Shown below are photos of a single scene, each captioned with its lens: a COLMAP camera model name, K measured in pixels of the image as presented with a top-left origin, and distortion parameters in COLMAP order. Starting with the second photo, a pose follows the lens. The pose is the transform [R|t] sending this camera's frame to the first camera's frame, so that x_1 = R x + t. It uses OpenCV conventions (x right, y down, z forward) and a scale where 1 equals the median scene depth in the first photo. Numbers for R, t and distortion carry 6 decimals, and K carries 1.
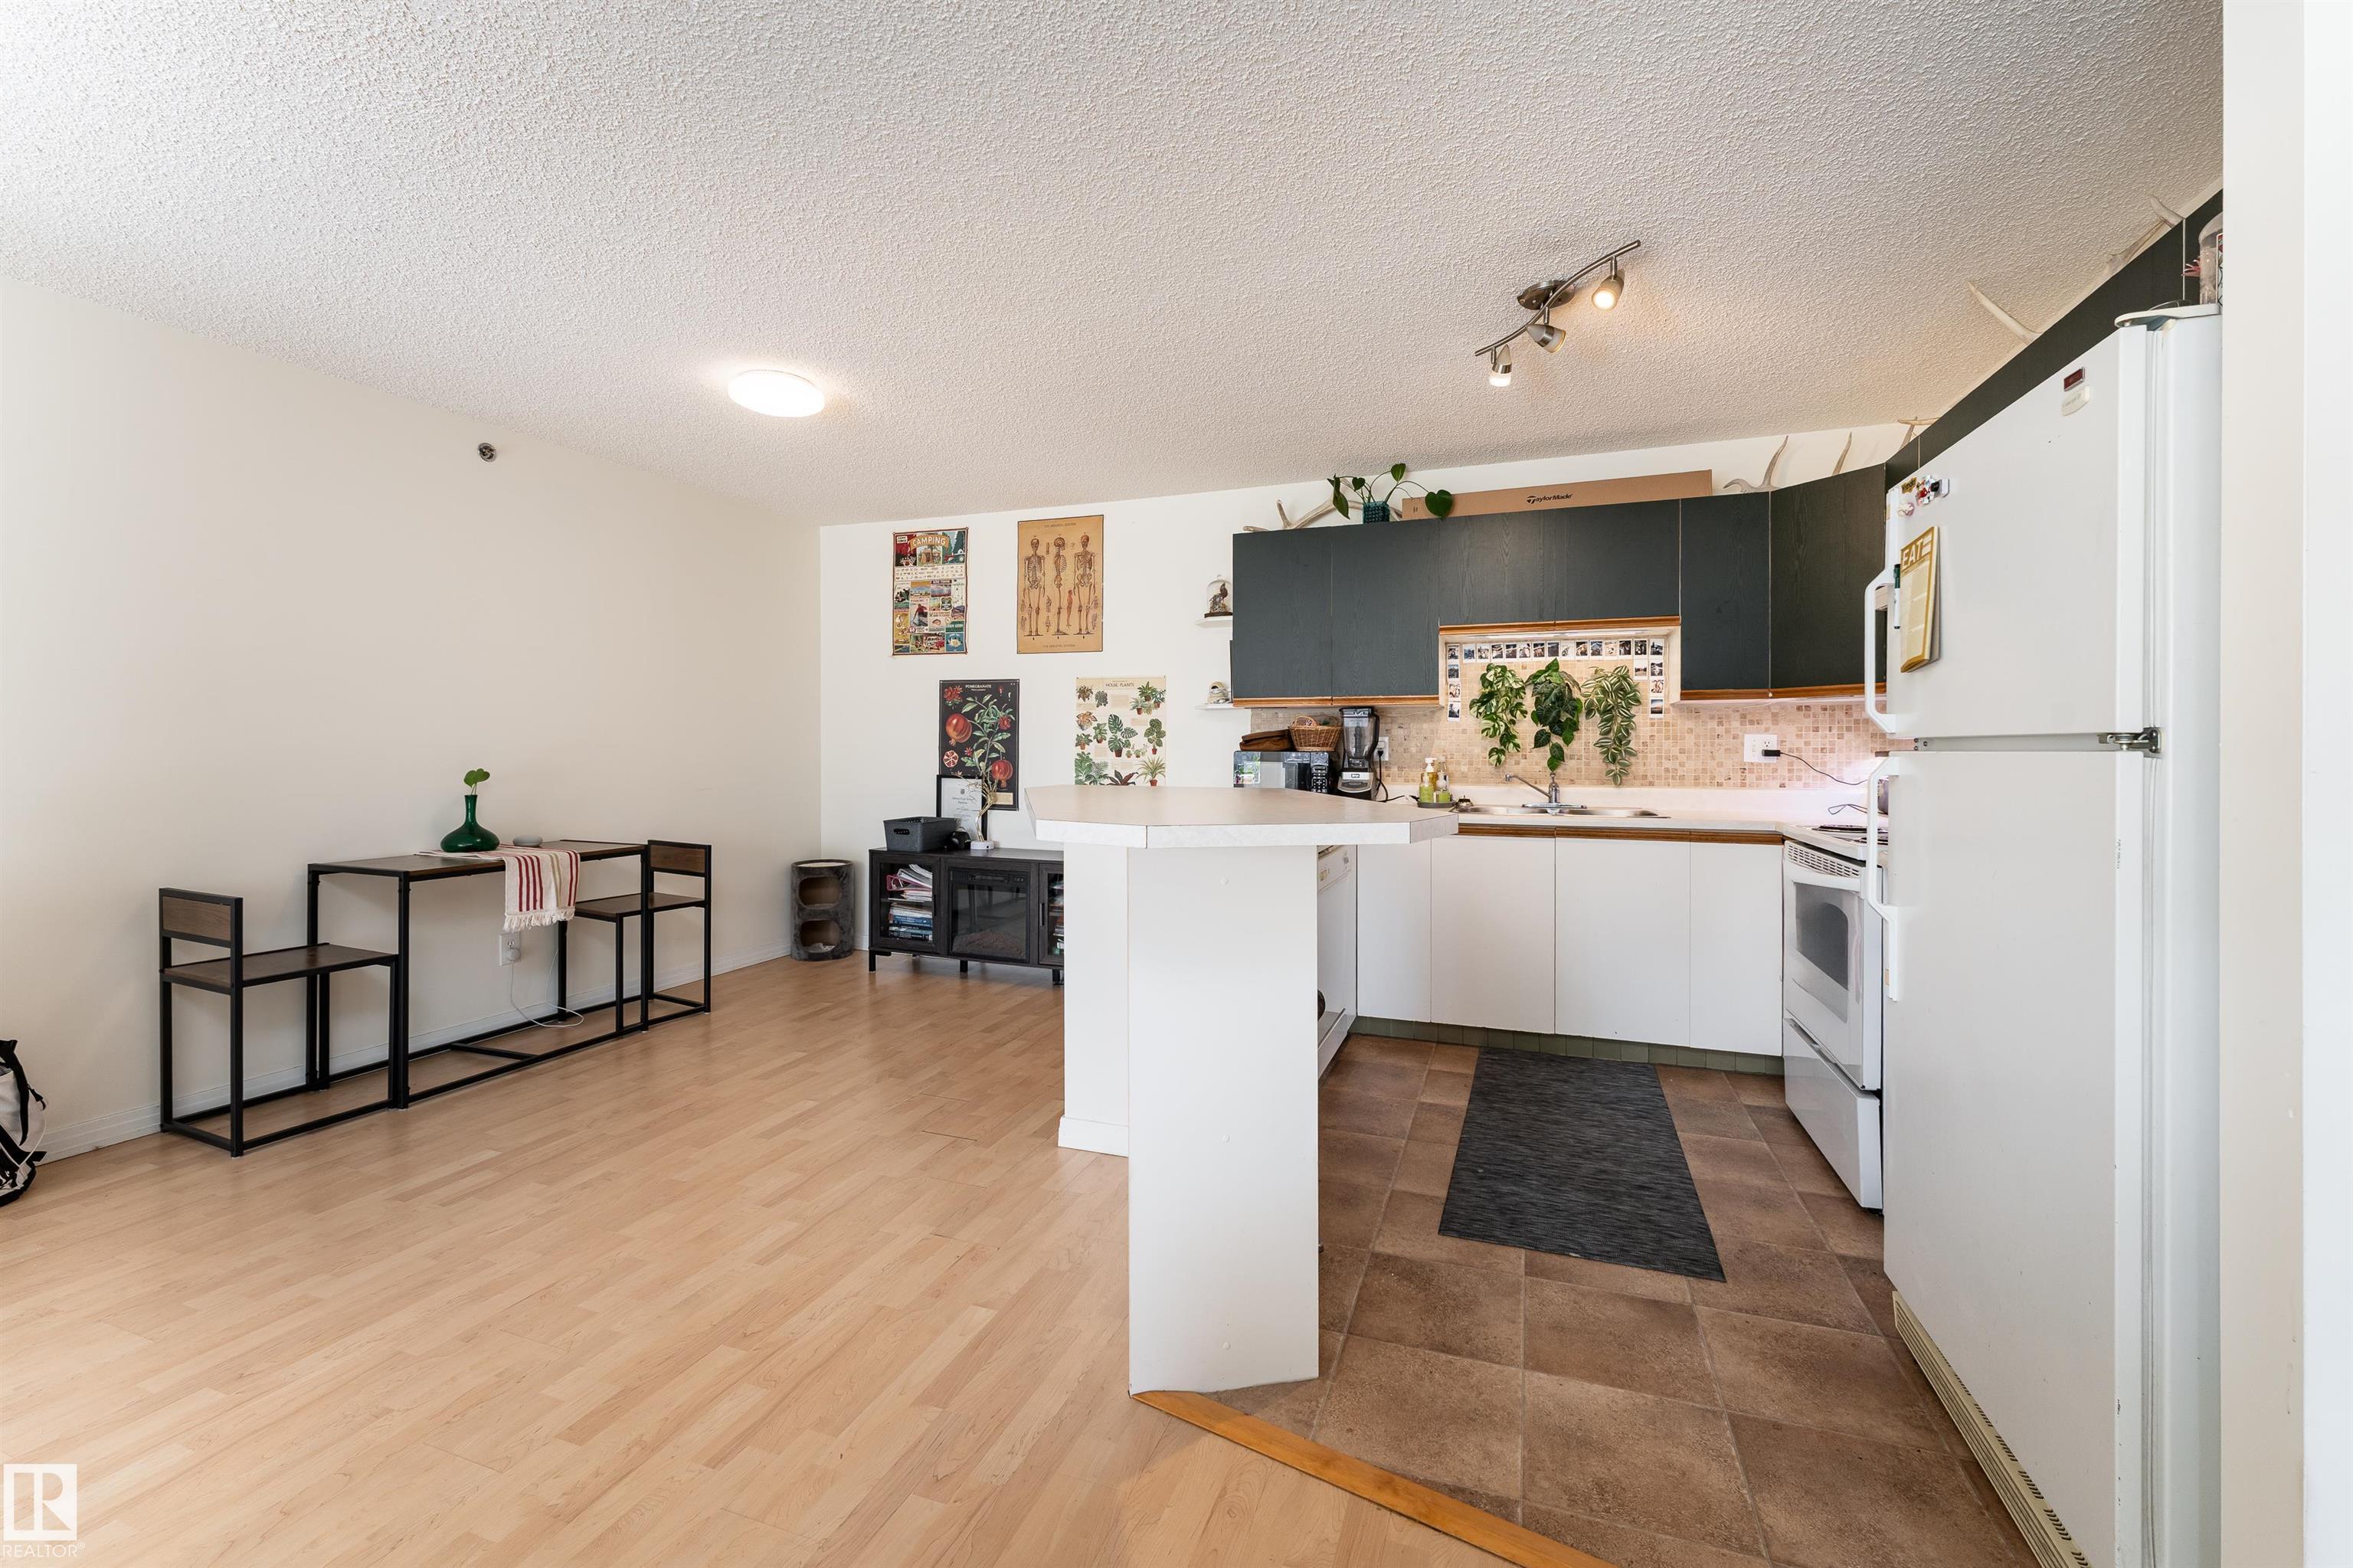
lens RADIAL K [[944.1, 0, 1194.3], [0, 944.1, 760.2], [0, 0, 1]] dist [-0.001940, 0.001462]
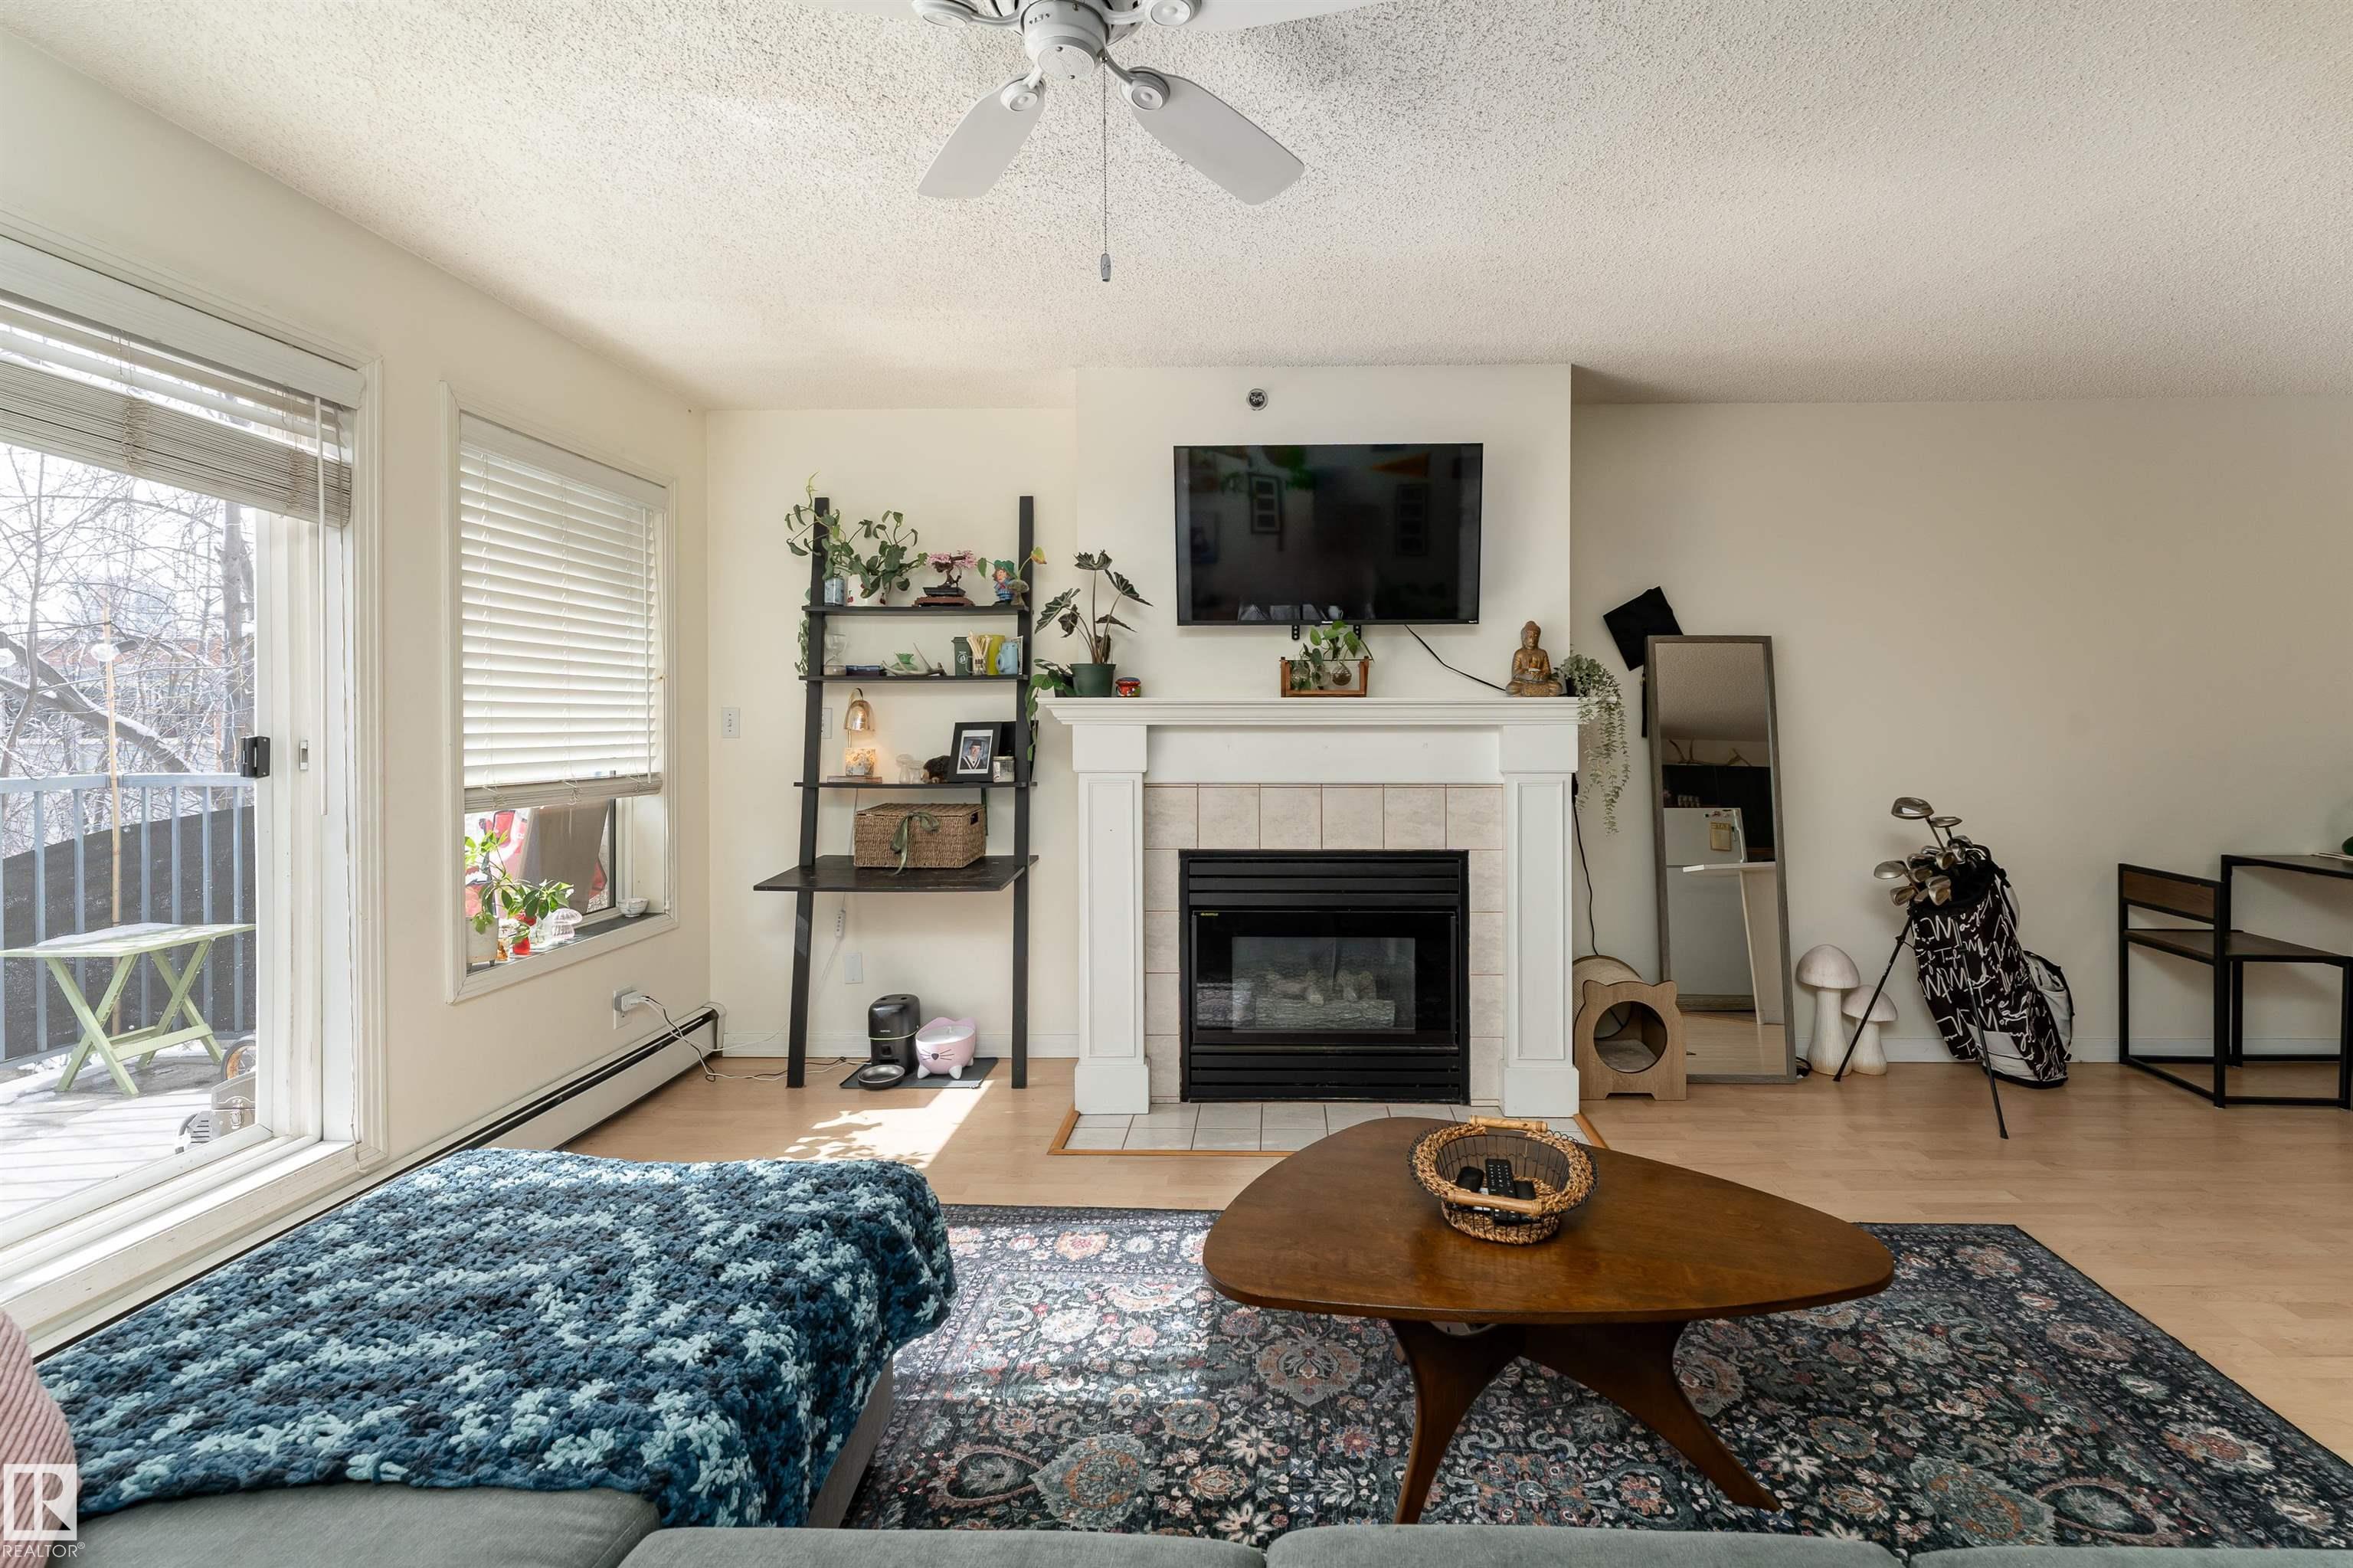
lens RADIAL K [[1021.1, 0, 1266.1], [0, 1021.1, 731.8], [0, 0, 1]] dist [0.003325, -0.000284]
pose [[0.320759, 0.002795, -0.947157, -0.131988], [-0.006837, 0.999976, 0.000635, -0.017957], [0.947136, 0.006272, 0.320771, -0.309853]]
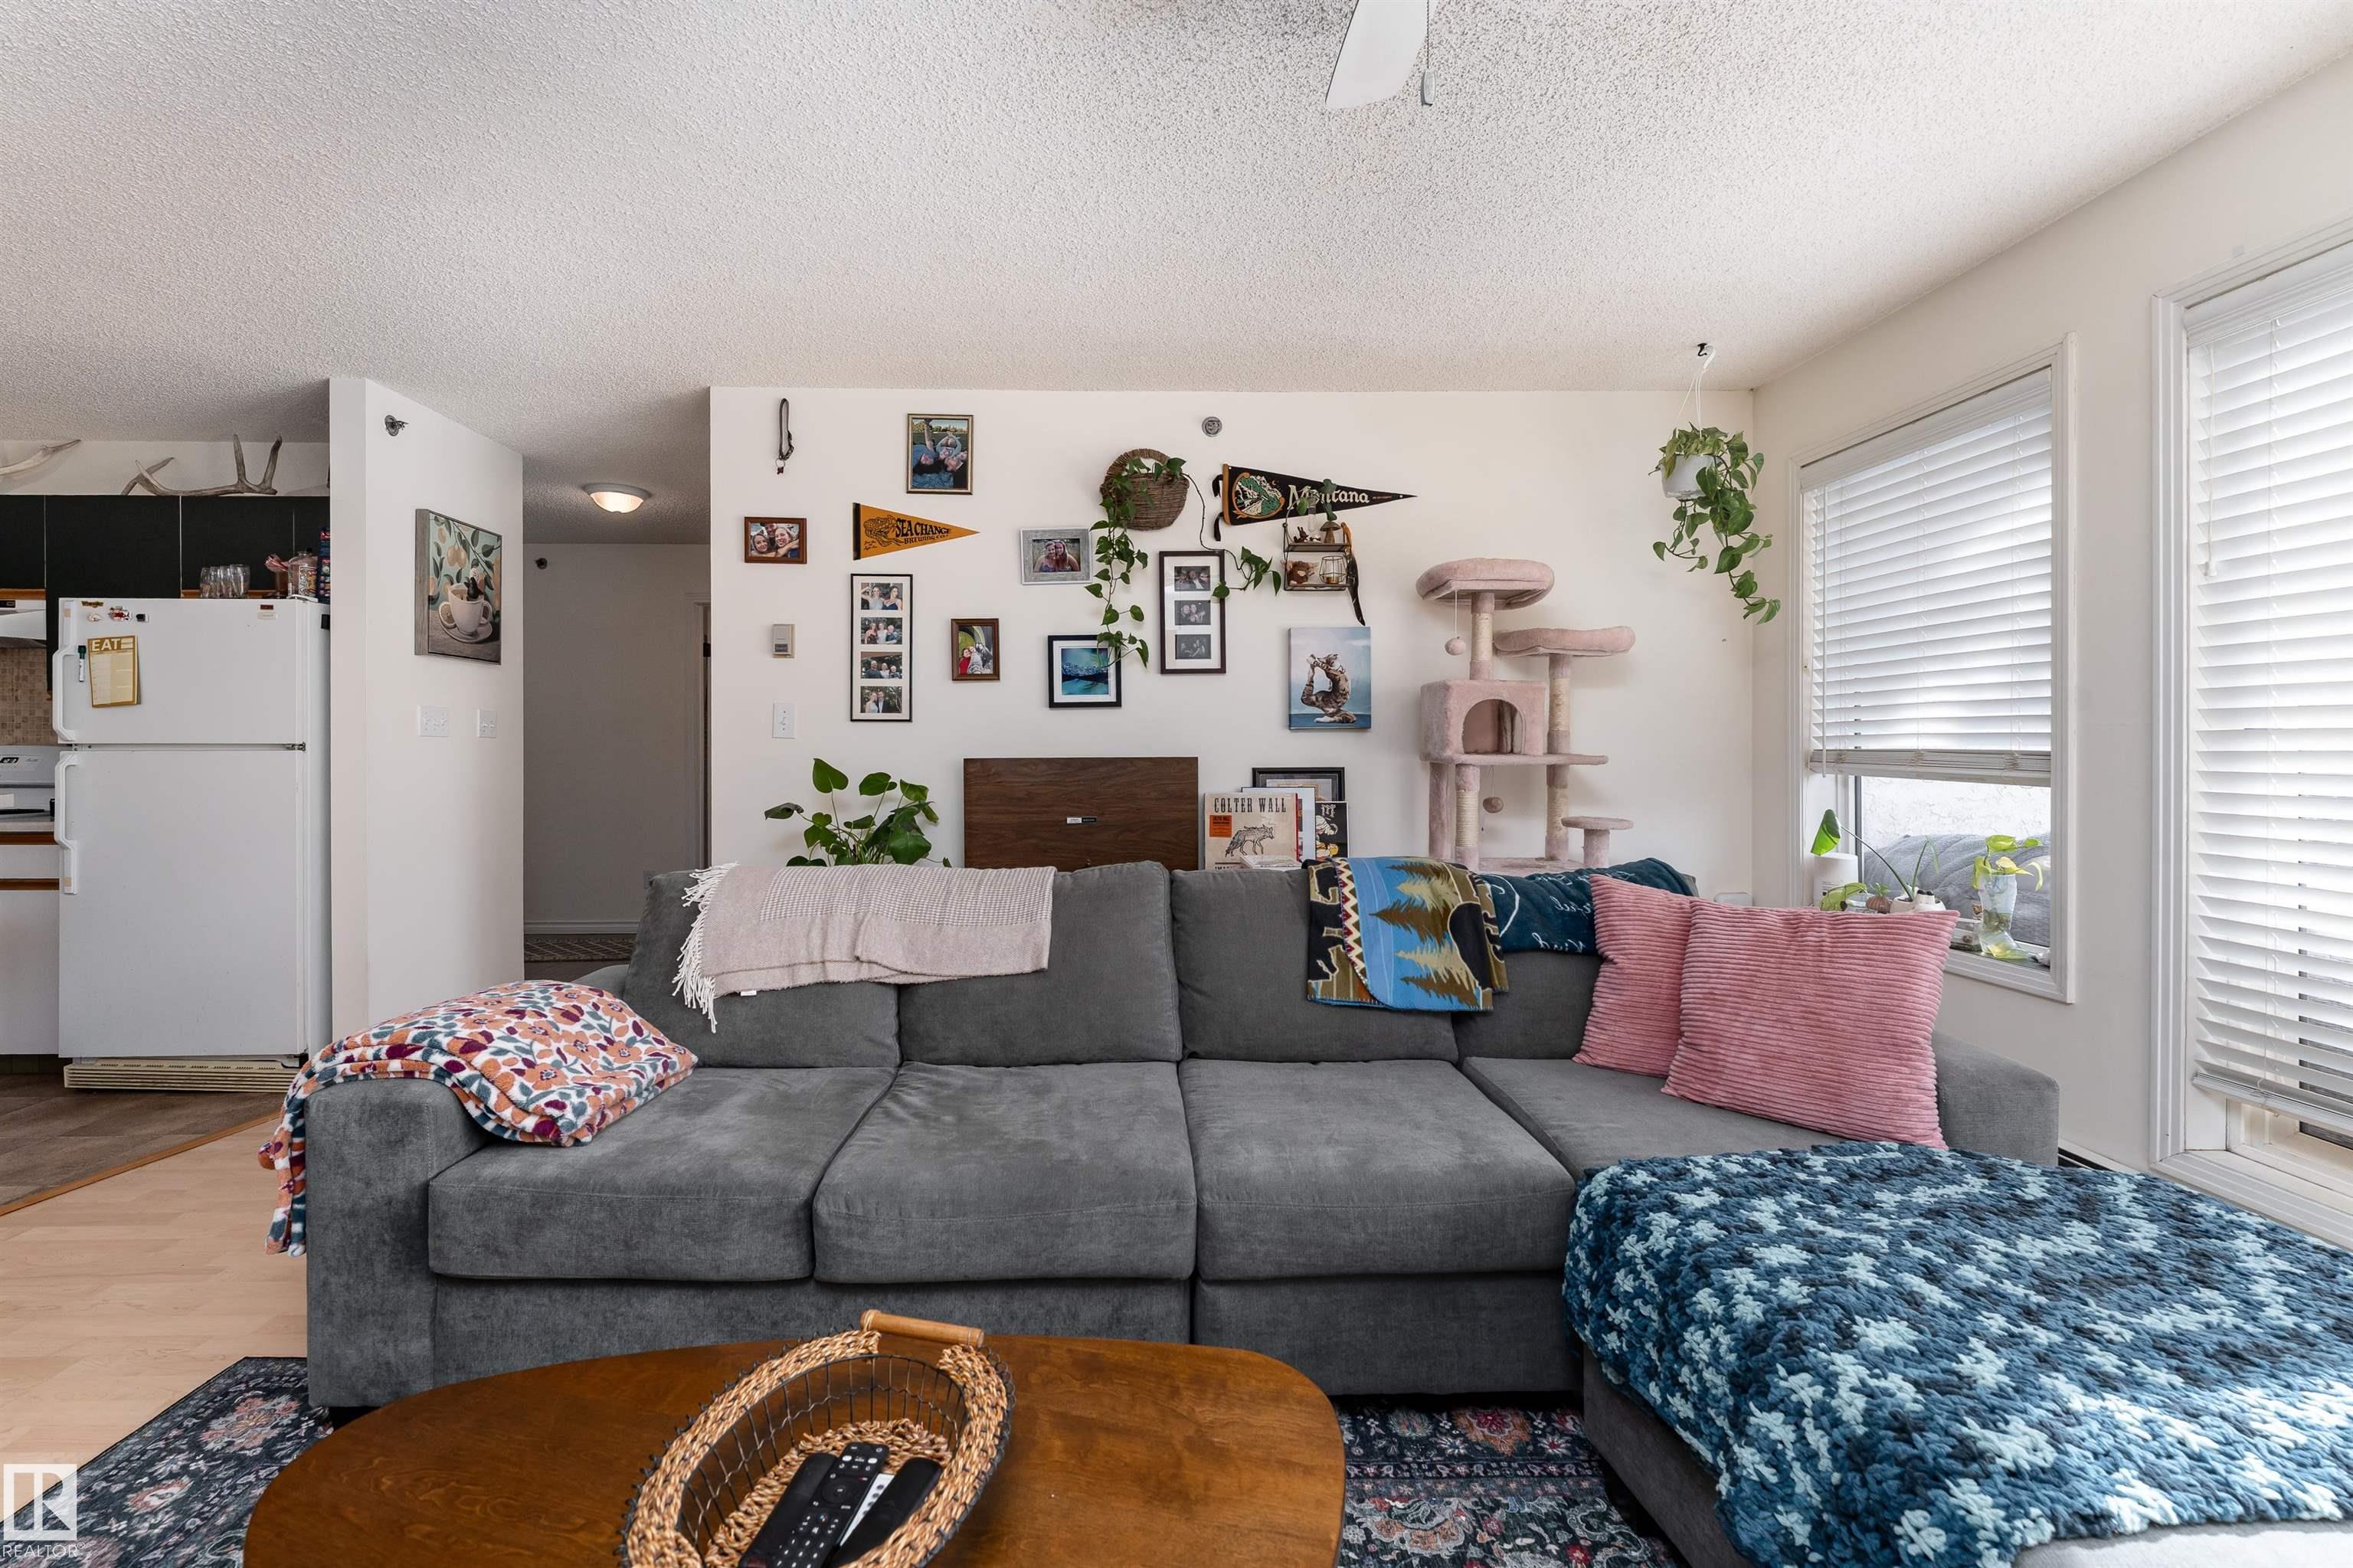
lens RADIAL K [[944.1, 0, 1147.2], [0, 944.1, 785.9], [0, 0, 1]] dist [-0.001940, 0.001462]
pose [[-0.356657, -0.033344, 0.933640, -0.679640], [0.012922, 0.999091, 0.040618, 0.003824], [-0.934146, 0.026552, -0.355902, -0.092263]]
